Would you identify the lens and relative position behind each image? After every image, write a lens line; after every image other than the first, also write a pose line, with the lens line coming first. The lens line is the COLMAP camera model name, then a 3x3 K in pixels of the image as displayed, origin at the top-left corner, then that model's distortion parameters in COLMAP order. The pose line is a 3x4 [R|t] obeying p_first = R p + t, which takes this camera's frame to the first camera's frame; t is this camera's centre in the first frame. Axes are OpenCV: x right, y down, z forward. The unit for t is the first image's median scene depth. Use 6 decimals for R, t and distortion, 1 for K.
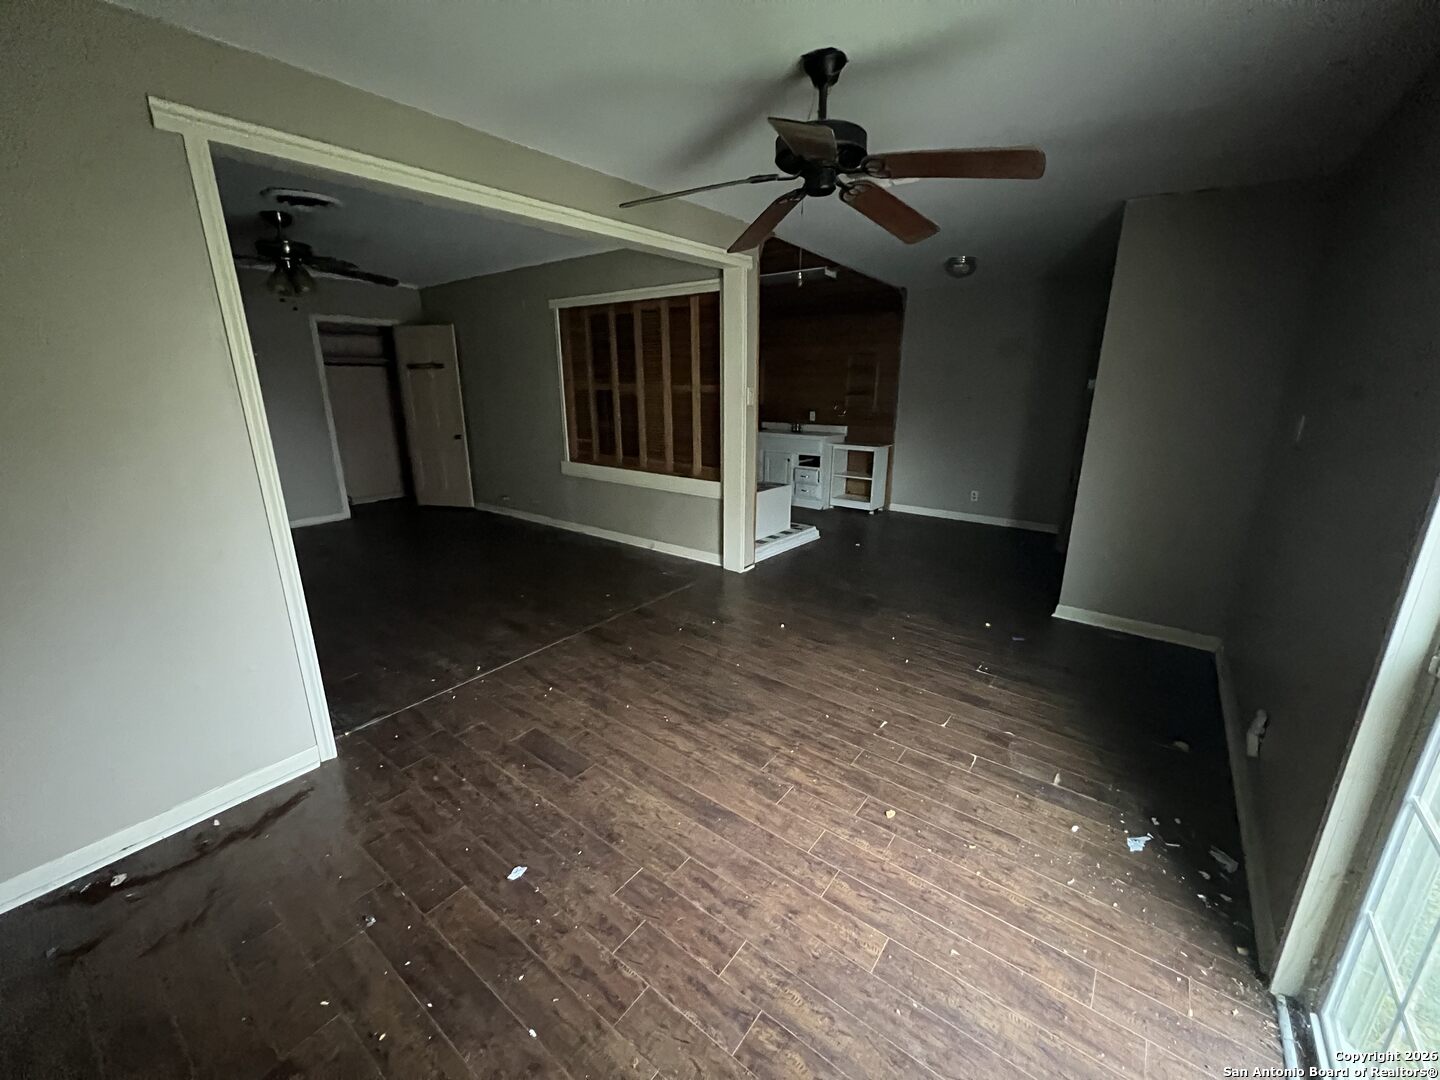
lens RADIAL K [[577.9, 0, 723.1], [0, 577.9, 539.0], [0, 0, 1]] dist [-0.001448, -0.000073]
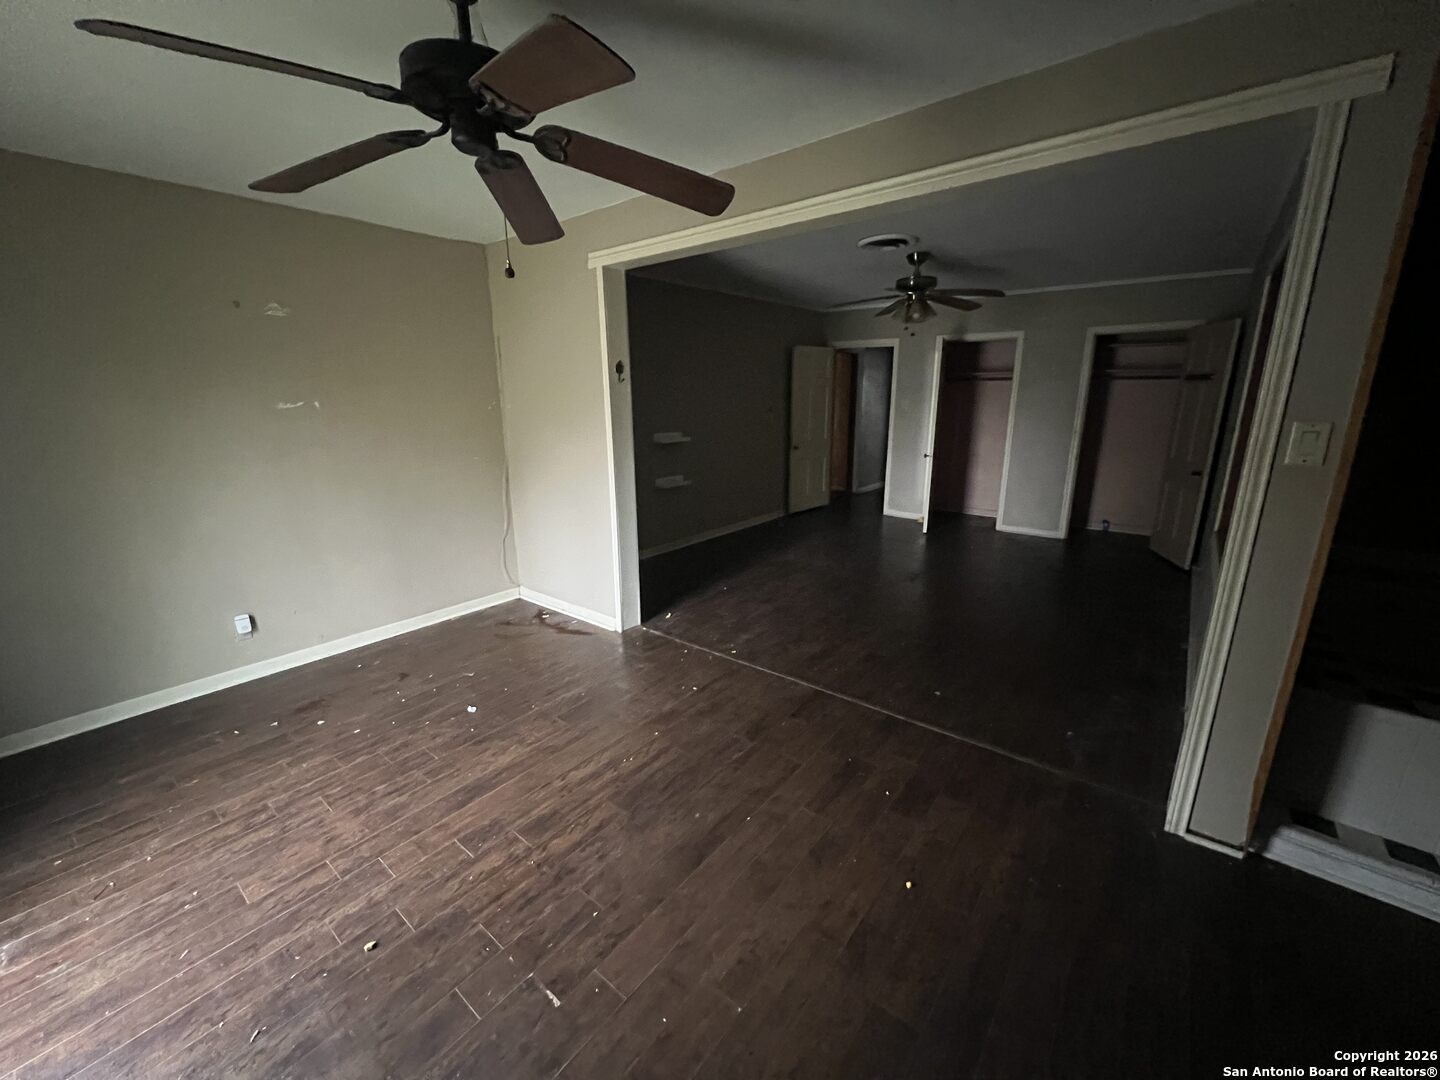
lens RADIAL K [[577.9, 0, 720.1], [0, 577.9, 541.3], [0, 0, 1]] dist [-0.001448, -0.000073]
pose [[-0.032333, 0.247547, -0.968336, 0.895720], [-0.264001, 0.932319, 0.247154, -0.361096], [0.963980, 0.263633, 0.035208, 1.278880]]
